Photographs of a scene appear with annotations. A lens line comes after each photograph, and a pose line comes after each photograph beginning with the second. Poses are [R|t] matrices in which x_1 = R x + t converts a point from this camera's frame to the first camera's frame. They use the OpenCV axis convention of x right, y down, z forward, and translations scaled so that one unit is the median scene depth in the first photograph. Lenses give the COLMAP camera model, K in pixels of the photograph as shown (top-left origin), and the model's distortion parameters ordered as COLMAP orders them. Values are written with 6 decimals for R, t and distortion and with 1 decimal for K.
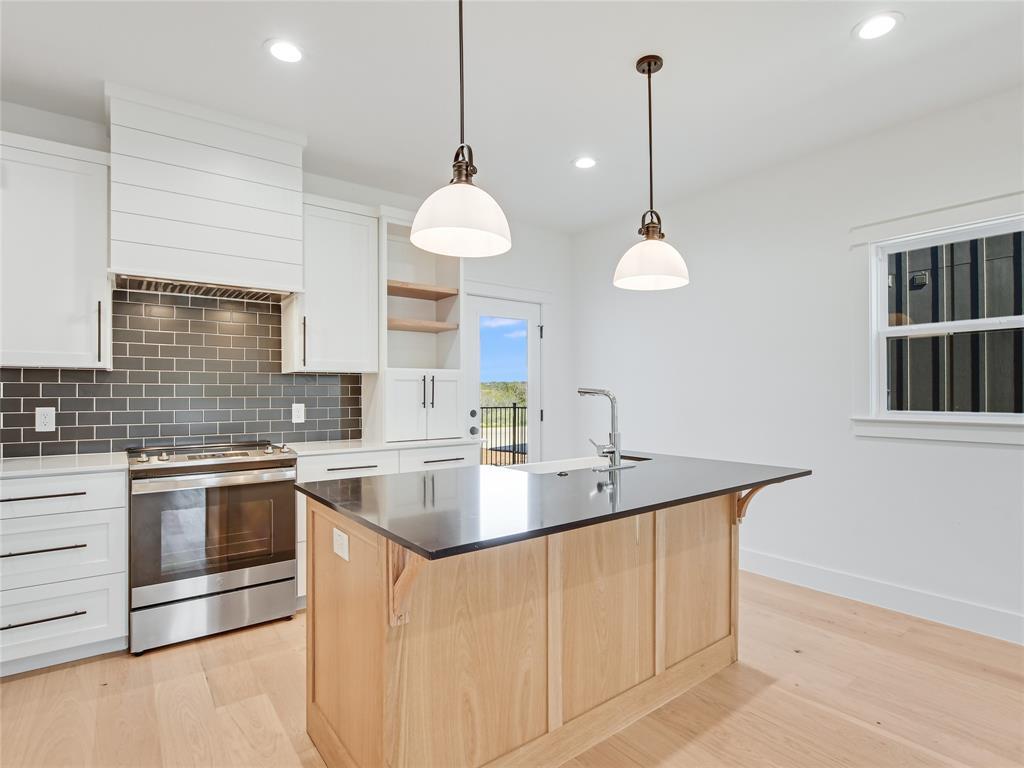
lens RADIAL K [[529.6, 0, 508.7], [0, 529.6, 389.2], [0, 0, 1]] dist [0.013448, -0.002762]
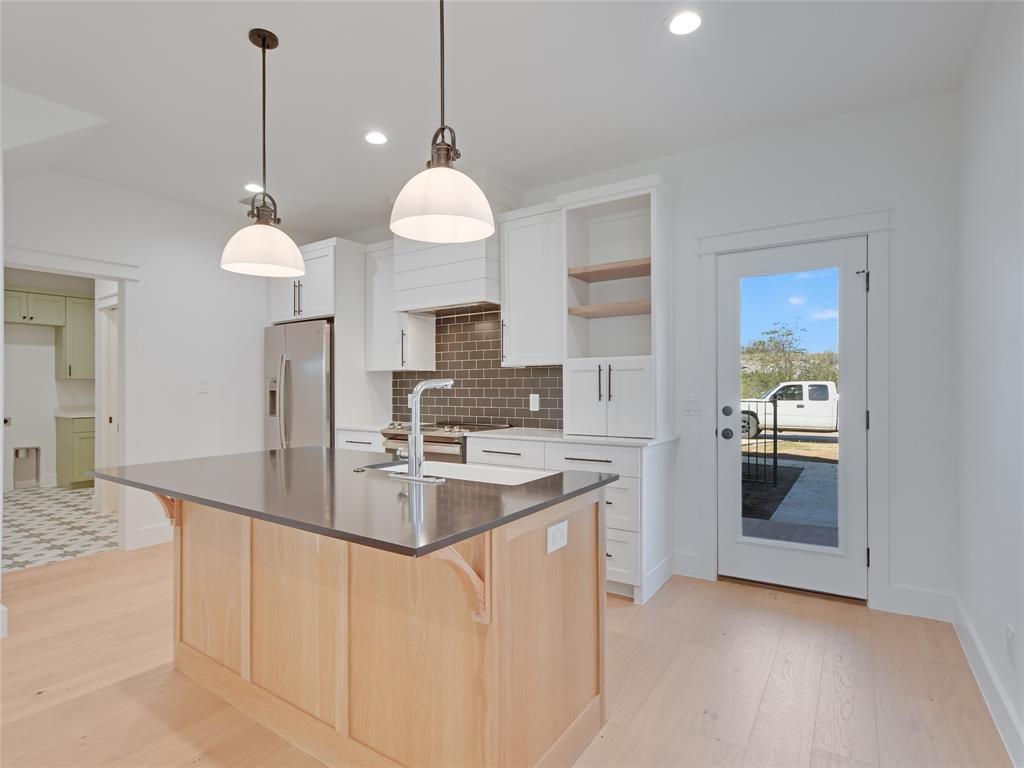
lens RADIAL K [[529.6, 0, 515.6], [0, 529.6, 383.9], [0, 0, 1]] dist [0.013448, -0.002762]
pose [[0.353092, -0.003527, -0.935582, 0.483828], [0.010199, 0.999948, 0.000079, 0.003545], [0.935533, -0.009570, 0.353109, 0.413235]]
